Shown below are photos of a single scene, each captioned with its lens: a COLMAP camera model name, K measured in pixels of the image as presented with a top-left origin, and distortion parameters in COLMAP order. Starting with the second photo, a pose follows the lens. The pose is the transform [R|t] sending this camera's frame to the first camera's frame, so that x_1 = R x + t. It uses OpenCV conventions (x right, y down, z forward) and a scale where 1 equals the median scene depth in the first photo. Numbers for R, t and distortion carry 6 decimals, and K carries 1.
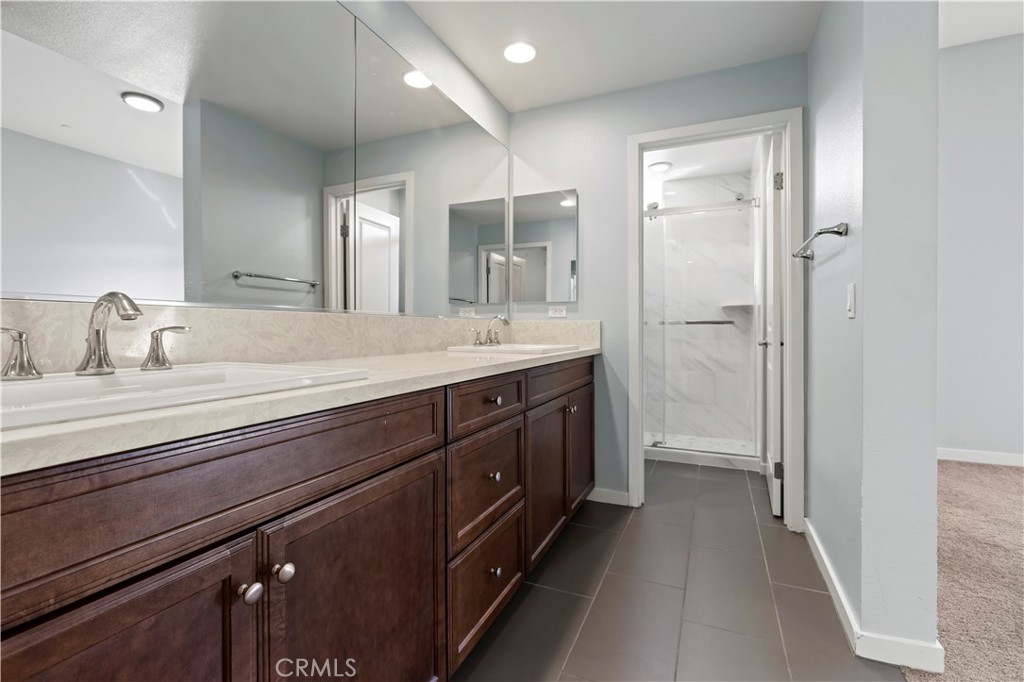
lens RADIAL K [[453.2, 0, 510.3], [0, 453.2, 335.5], [0, 0, 1]] dist [-0.000265, -0.000122]
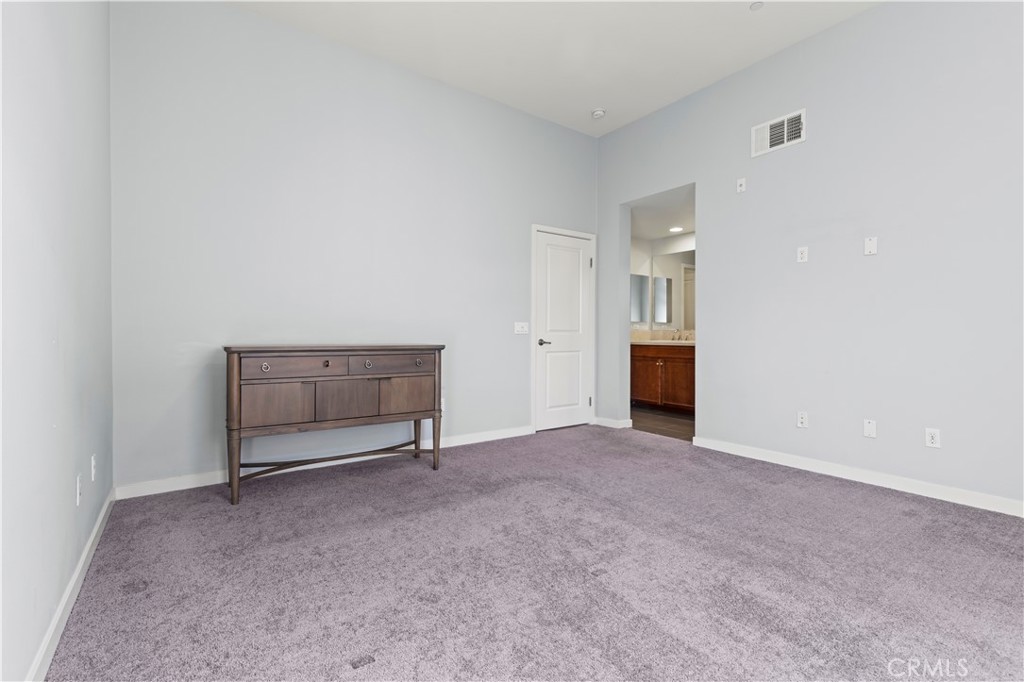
lens RADIAL K [[457.3, 0, 511.5], [0, 457.3, 336.7], [0, 0, 1]] dist [0.003656, -0.000234]
pose [[-0.500335, 0.000803, -0.865831, 2.838043], [-0.009439, 0.999935, 0.006382, 0.001770], [0.865780, 0.011365, -0.500295, 0.987792]]
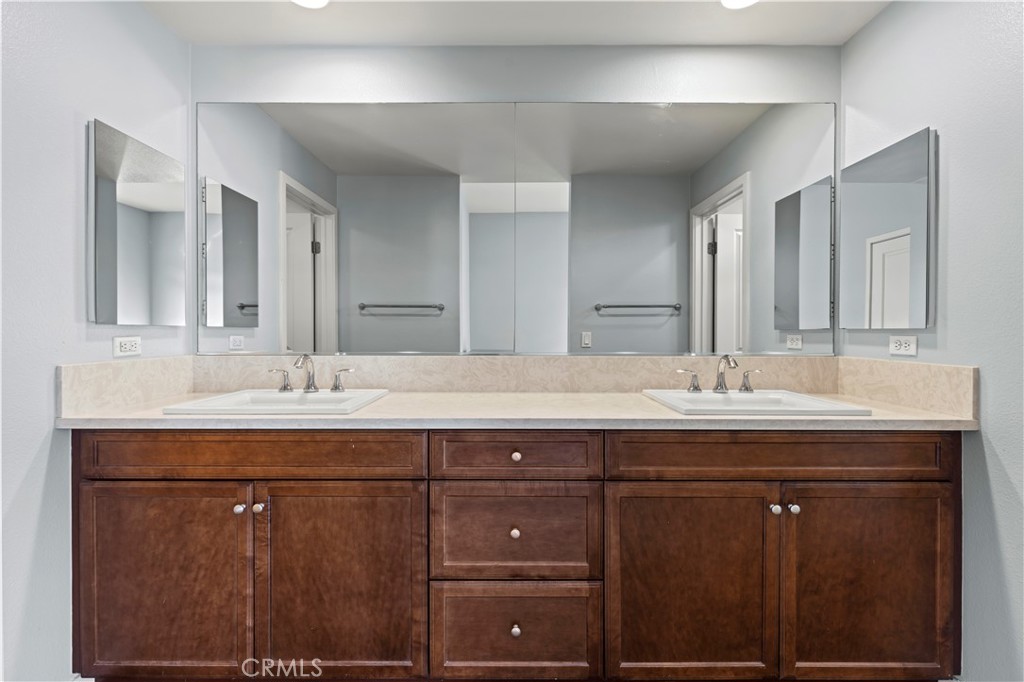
lens RADIAL K [[457.3, 0, 511.5], [0, 457.3, 336.7], [0, 0, 1]] dist [0.003656, -0.000234]
pose [[0.415830, 0.011805, -0.909366, 0.622961], [-0.013593, 0.999885, 0.006765, -0.087814], [0.909341, 0.009548, 0.415942, 0.414732]]
